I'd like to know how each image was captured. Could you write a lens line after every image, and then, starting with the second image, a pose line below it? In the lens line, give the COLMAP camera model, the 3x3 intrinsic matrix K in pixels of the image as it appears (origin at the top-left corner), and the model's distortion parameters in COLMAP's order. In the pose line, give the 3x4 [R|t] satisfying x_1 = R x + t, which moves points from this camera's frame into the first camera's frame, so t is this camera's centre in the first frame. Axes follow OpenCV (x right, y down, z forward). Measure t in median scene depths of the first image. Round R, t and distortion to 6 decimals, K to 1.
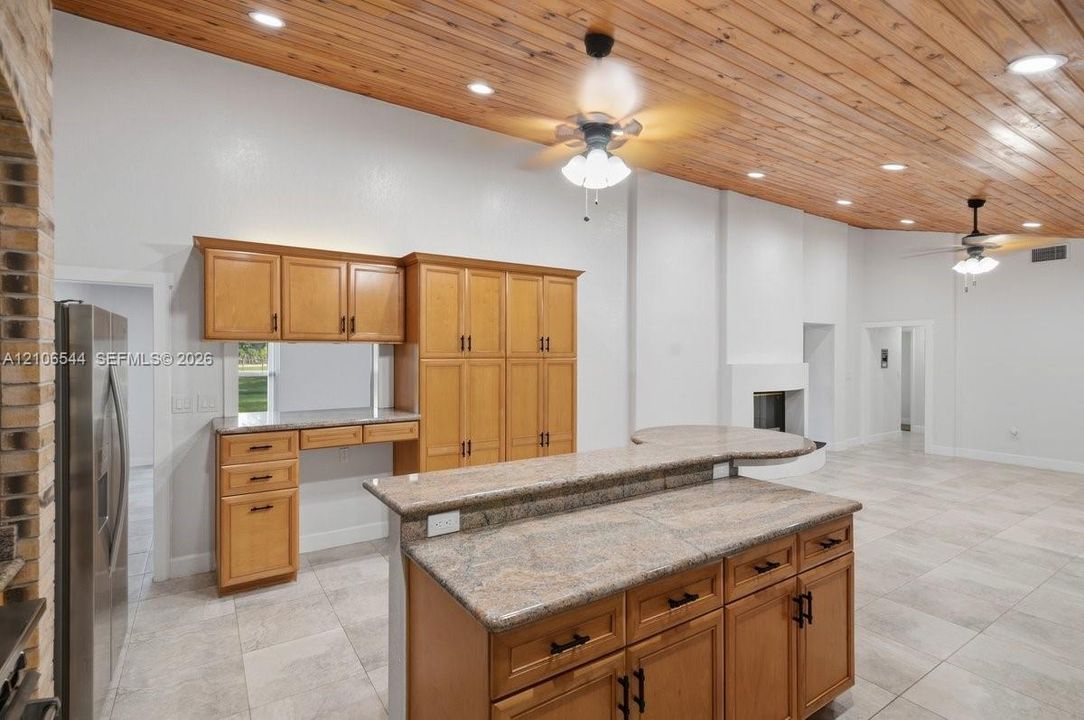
lens RADIAL K [[520.9, 0, 530.1], [0, 520.9, 348.5], [0, 0, 1]] dist [0.010126, 0.000960]
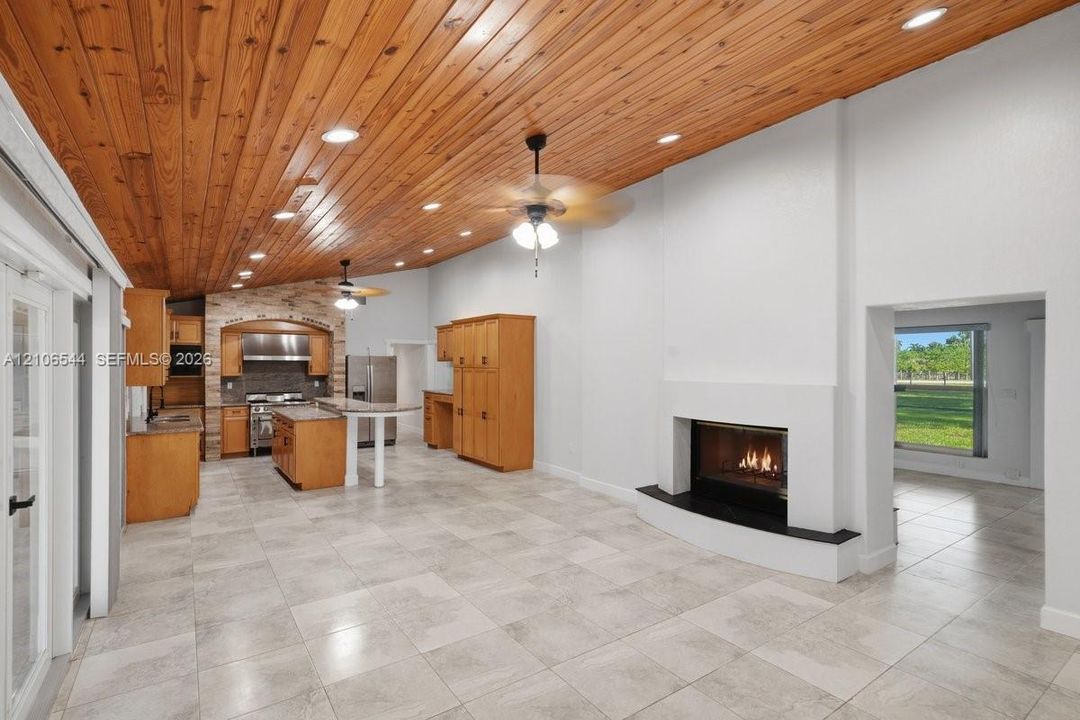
lens RADIAL K [[495.8, 0, 533.1], [0, 495.8, 362.6], [0, 0, 1]] dist [0.008335, 0.000073]
pose [[0.032288, -0.007304, -0.999452, 1.491081], [0.006089, 0.999956, -0.007111, 0.008859], [0.999460, -0.005856, 0.032331, 0.985919]]
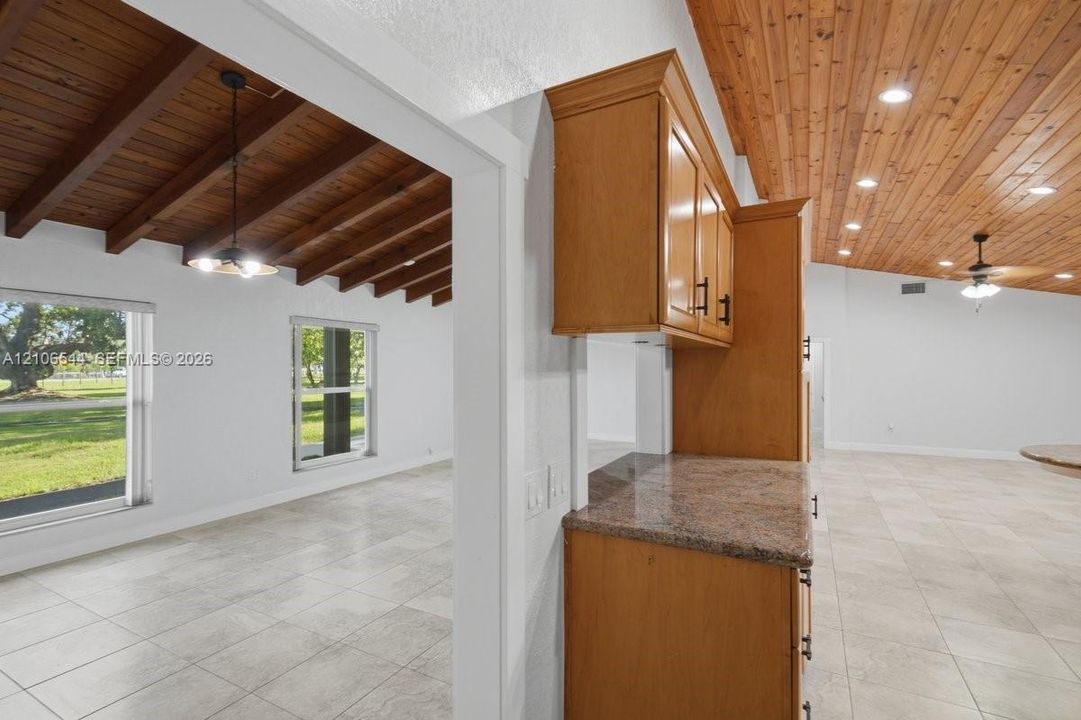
lens RADIAL K [[496.3, 0, 533.6], [0, 496.3, 362.6], [0, 0, 1]] dist [0.008335, 0.000073]
pose [[0.881509, -0.000560, 0.472168, -0.576133], [-0.000232, 0.999999, 0.001620, 0.002092], [-0.472168, -0.001538, 0.881507, 0.489295]]
